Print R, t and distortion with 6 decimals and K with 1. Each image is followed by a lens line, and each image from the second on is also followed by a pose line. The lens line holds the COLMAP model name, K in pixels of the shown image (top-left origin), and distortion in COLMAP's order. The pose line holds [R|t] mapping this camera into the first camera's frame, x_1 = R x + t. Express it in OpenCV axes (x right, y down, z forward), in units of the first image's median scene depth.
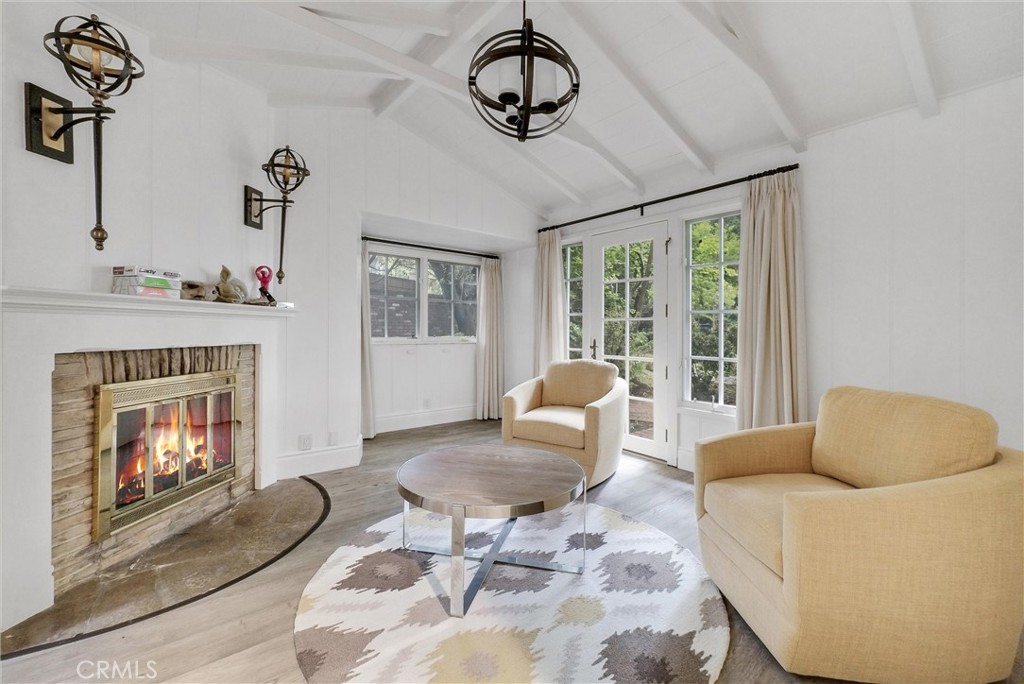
lens RADIAL K [[443.5, 0, 512.9], [0, 443.5, 330.4], [0, 0, 1]] dist [-0.001320, -0.000211]
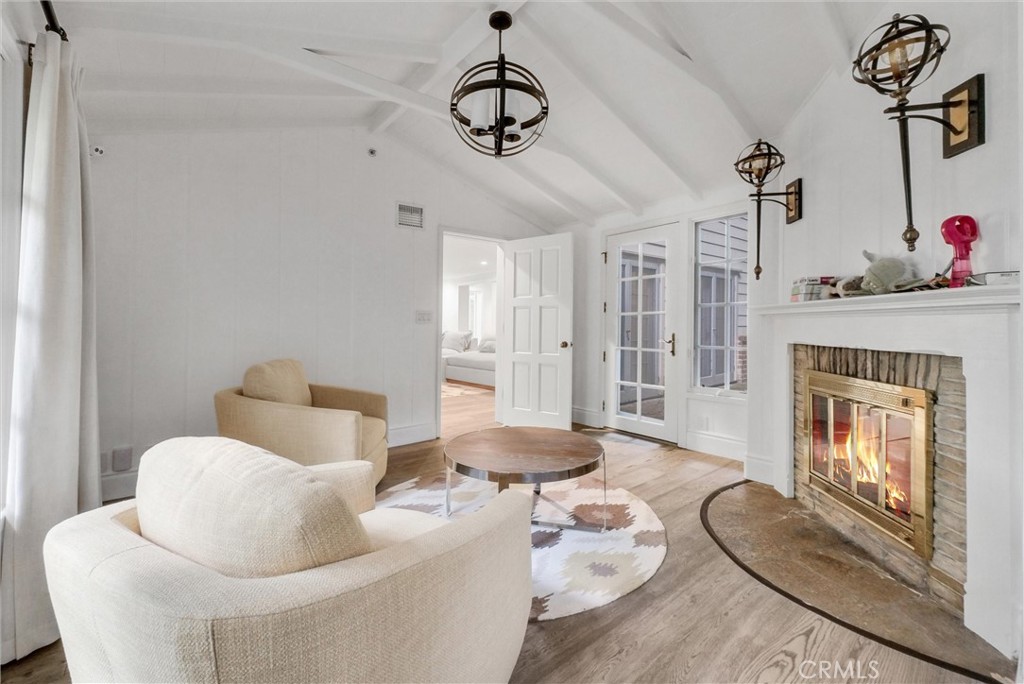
lens RADIAL K [[420.7, 0, 509.8], [0, 420.7, 339.9], [0, 0, 1]] dist [-0.001341, 0.000022]
pose [[-0.999990, 0.002915, -0.003366, -0.007911], [0.002787, 0.999302, 0.037256, -0.015182], [0.003472, 0.037246, -0.999300, 1.958945]]
